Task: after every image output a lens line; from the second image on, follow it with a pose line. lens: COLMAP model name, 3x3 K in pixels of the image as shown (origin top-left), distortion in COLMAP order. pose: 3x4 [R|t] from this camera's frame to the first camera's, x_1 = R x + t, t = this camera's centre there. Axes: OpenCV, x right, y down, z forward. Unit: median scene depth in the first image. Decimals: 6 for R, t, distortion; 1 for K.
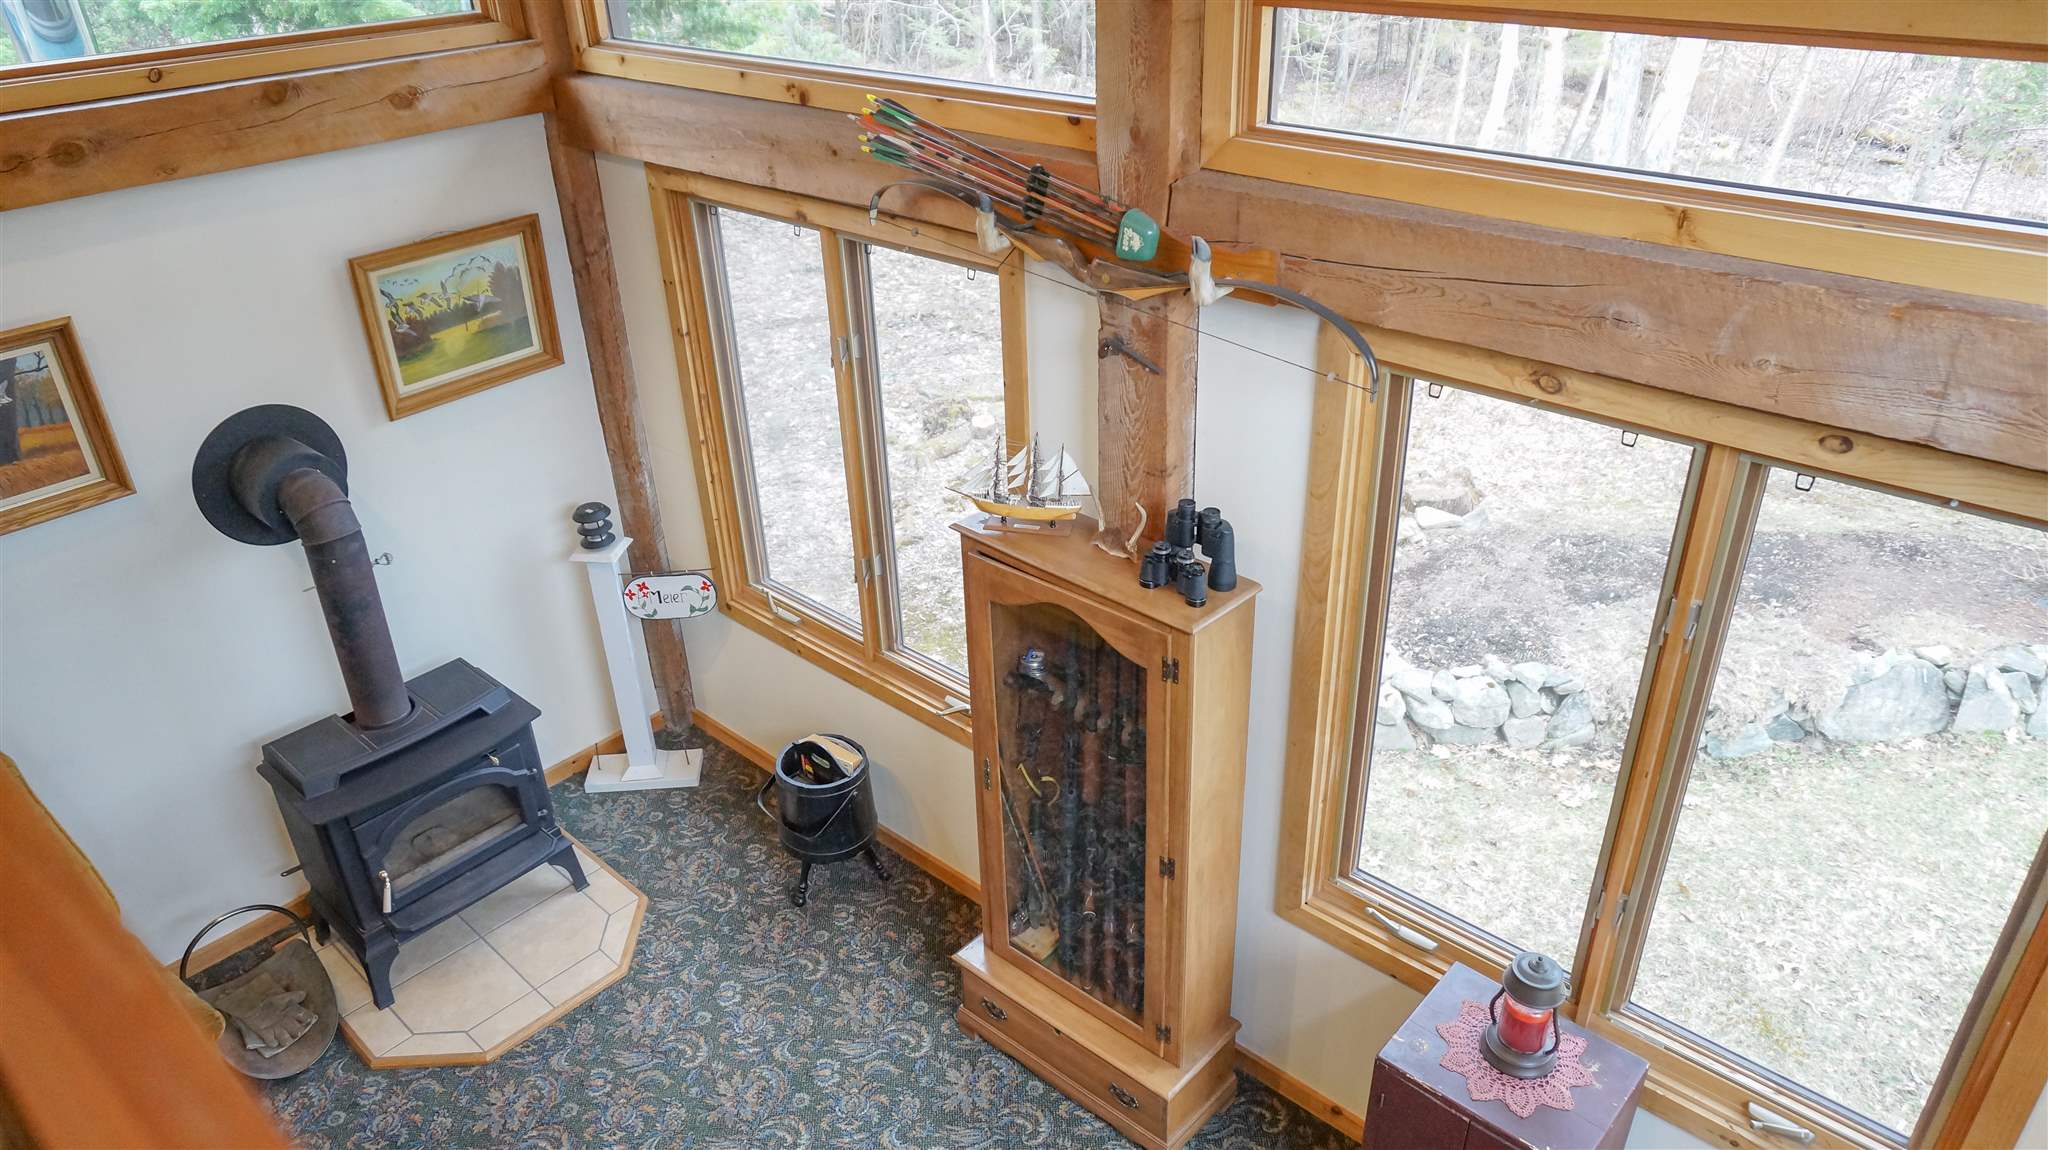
lens RADIAL K [[1361.4, 0, 1024.0], [0, 1361.4, 575.0], [0, 0, 1]] dist [-0.037833, 0.020103]
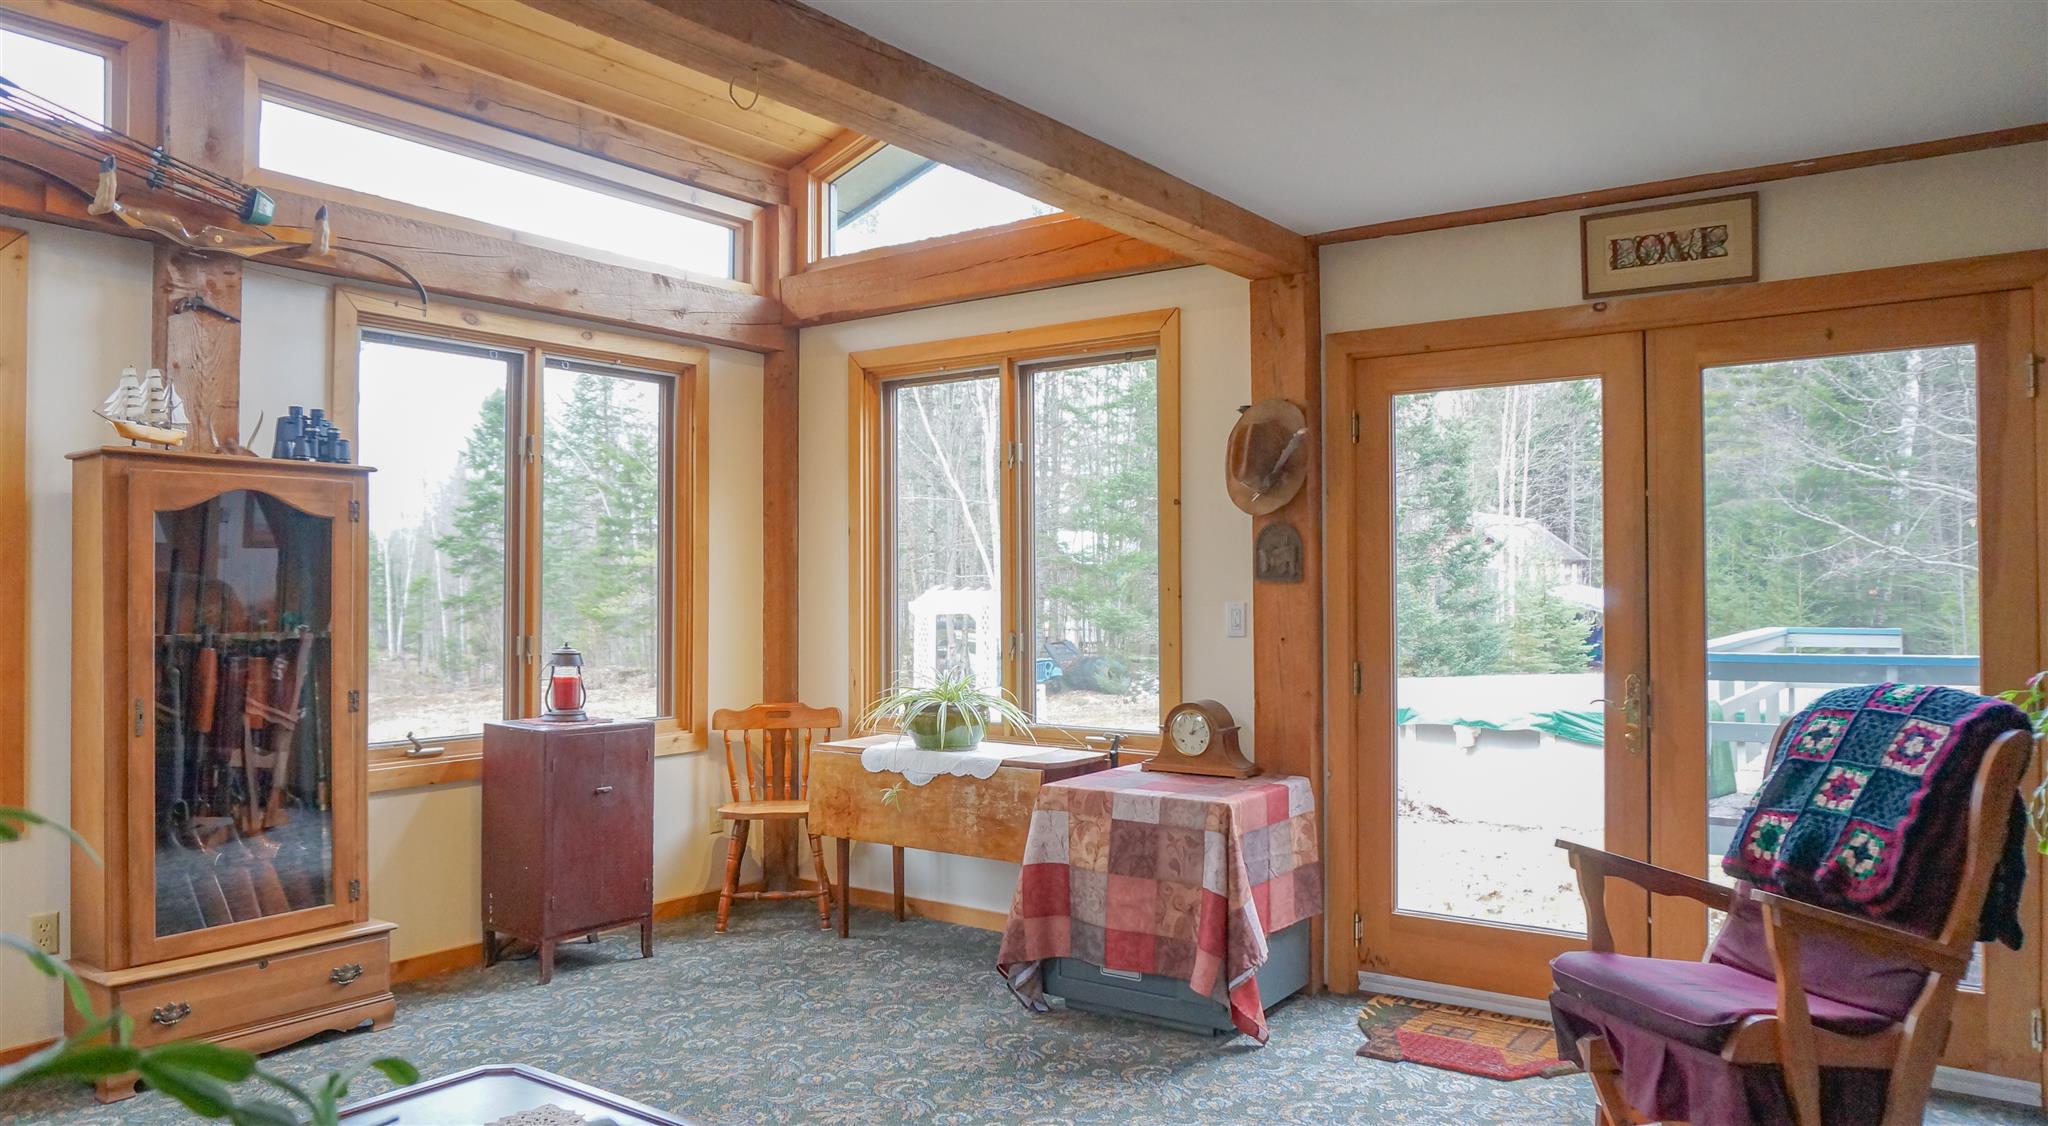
lens RADIAL K [[1385.6, 0, 1024.0], [0, 1385.6, 563.0], [0, 0, 1]] dist [-0.017715, 0.000109]
pose [[-0.109768, 0.046049, 0.992890, -1.125964], [0.491137, 0.870971, 0.013902, 0.358805], [-0.864138, 0.489171, -0.118221, 0.513119]]
